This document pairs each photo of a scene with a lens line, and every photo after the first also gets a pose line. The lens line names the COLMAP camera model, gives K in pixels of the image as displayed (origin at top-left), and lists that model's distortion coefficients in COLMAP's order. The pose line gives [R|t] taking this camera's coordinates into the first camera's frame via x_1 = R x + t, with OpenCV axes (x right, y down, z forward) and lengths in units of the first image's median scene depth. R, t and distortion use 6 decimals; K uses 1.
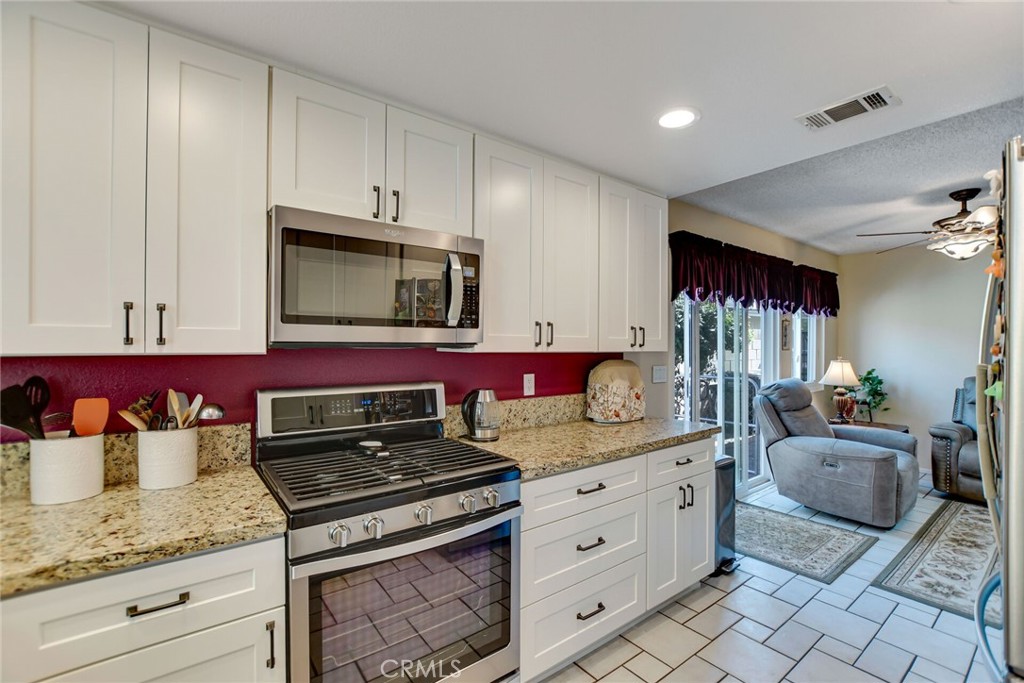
lens RADIAL K [[452.4, 0, 508.3], [0, 452.4, 346.1], [0, 0, 1]] dist [-0.024618, 0.004044]
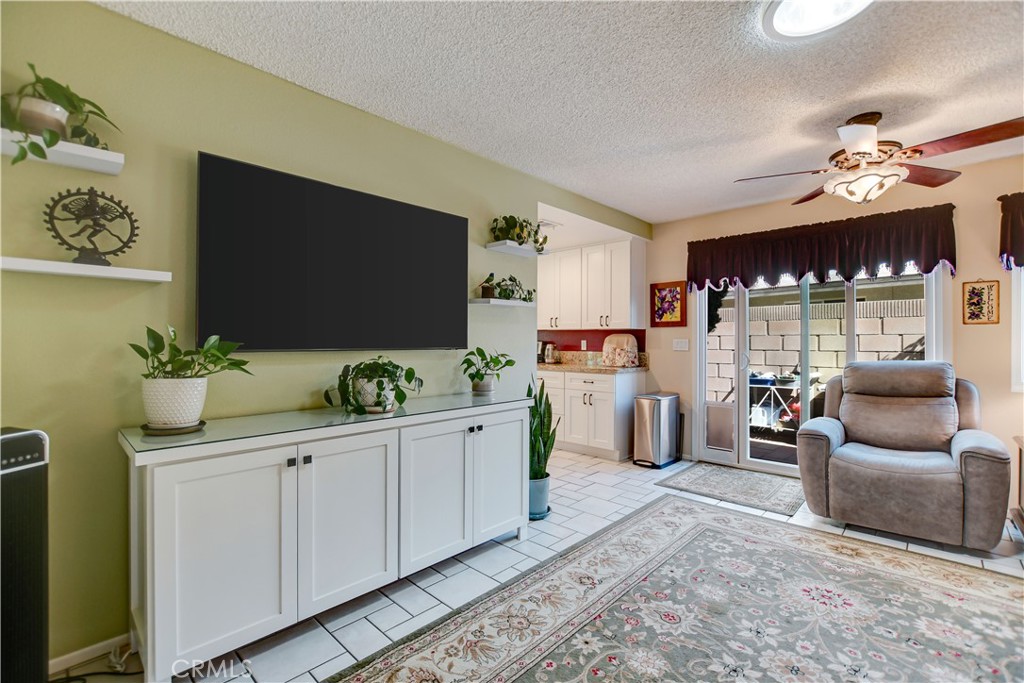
lens RADIAL K [[452.4, 0, 503.8], [0, 452.4, 336.6], [0, 0, 1]] dist [-0.024618, 0.004044]
pose [[0.146161, -0.012198, -0.989186, 2.178416], [-0.006333, 0.999892, -0.013266, 0.076405], [0.989240, 0.008204, 0.146068, 0.298958]]
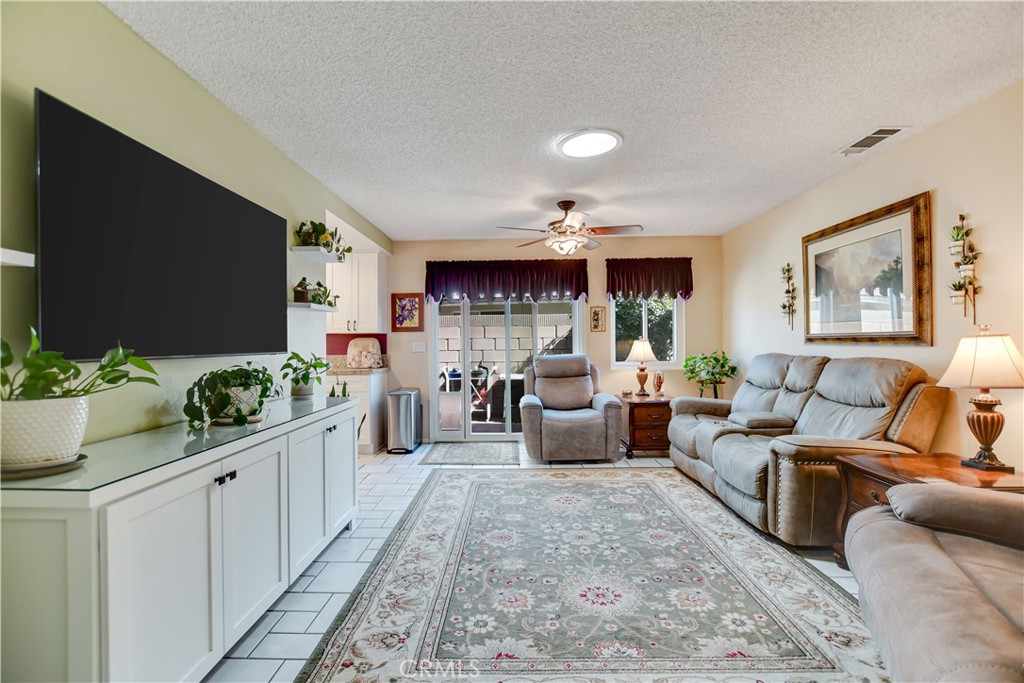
lens RADIAL K [[452.4, 0, 505.9], [0, 452.4, 339.1], [0, 0, 1]] dist [-0.024618, 0.004044]
pose [[0.782325, -0.016833, -0.622643, 2.148438], [0.010076, 0.999846, -0.014370, 0.079099], [0.622789, 0.004968, 0.782374, -0.167473]]
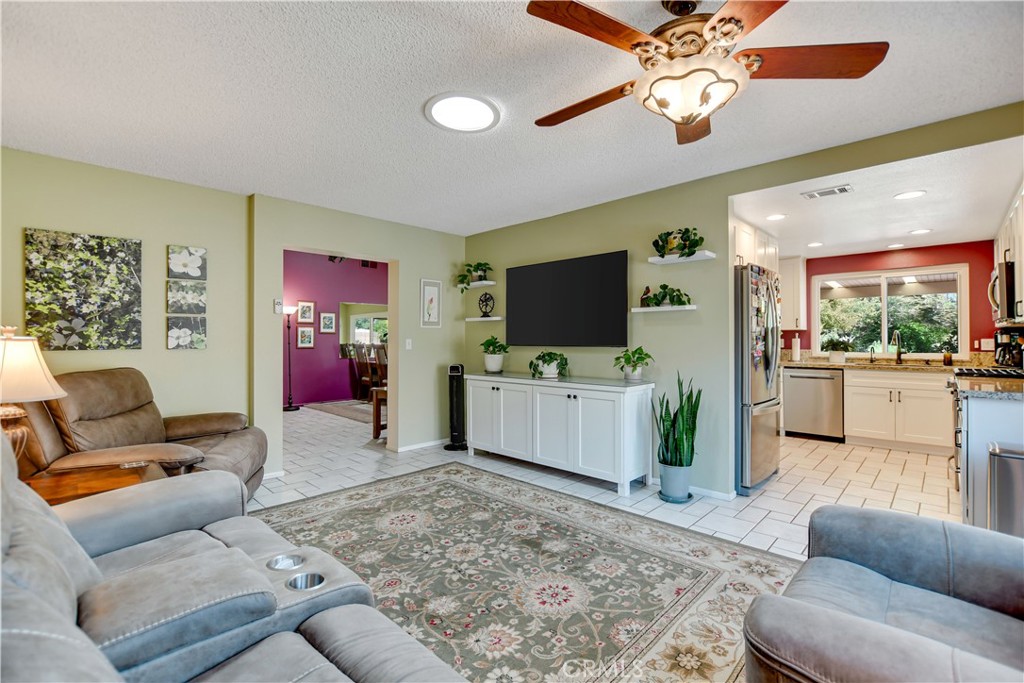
lens RADIAL K [[452.4, 0, 508.6], [0, 452.4, 336.7], [0, 0, 1]] dist [-0.024618, 0.004044]
pose [[-0.989218, -0.005197, -0.146357, 1.647677], [-0.004646, 0.999981, -0.004106, 0.065927], [0.146375, -0.003382, -0.989223, 1.856406]]
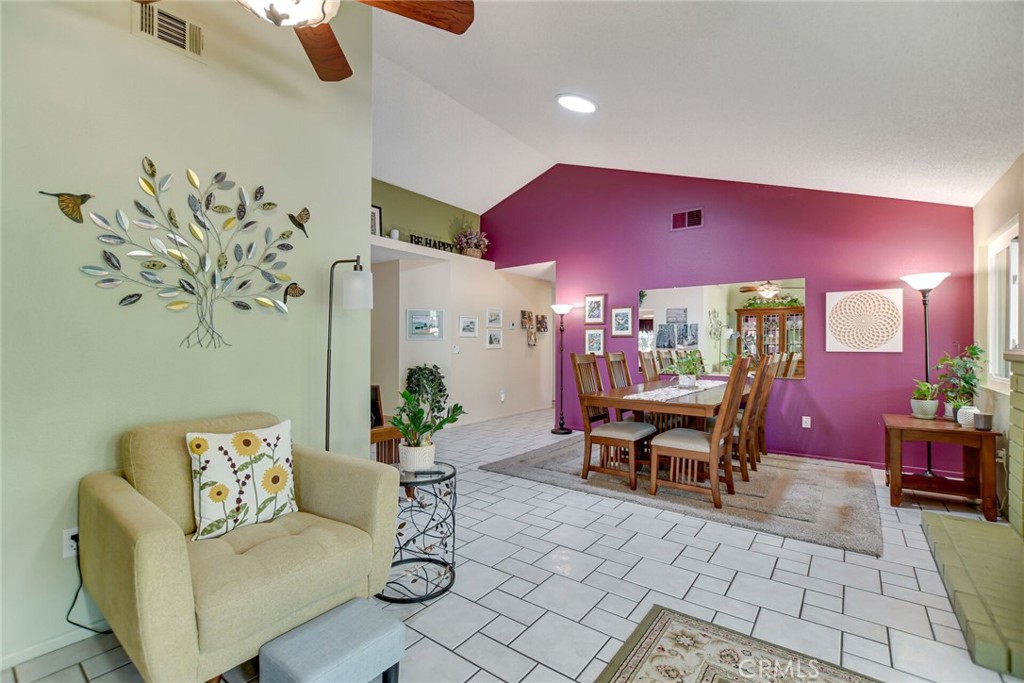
lens RADIAL K [[452.4, 0, 510.8], [0, 452.4, 343.5], [0, 0, 1]] dist [-0.024618, 0.004044]
pose [[-0.270153, 0.005105, 0.962804, 0.314314], [0.005001, 0.999980, -0.003899, 0.077245], [-0.962804, 0.003761, -0.270174, -0.508535]]
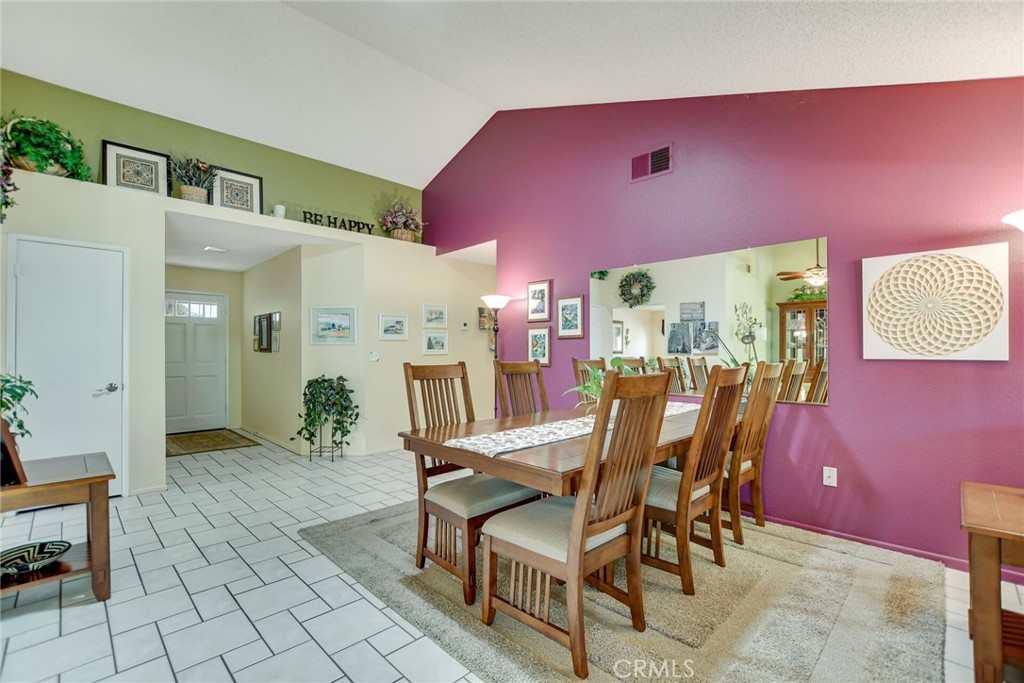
lens RADIAL K [[452.4, 0, 511.0], [0, 452.4, 349.8], [0, 0, 1]] dist [-0.024618, 0.004044]
pose [[-0.138029, 0.002144, 0.990426, 0.795450], [0.010021, 0.999949, -0.000769, 0.078534], [-0.990378, 0.009819, -0.138043, -1.279268]]
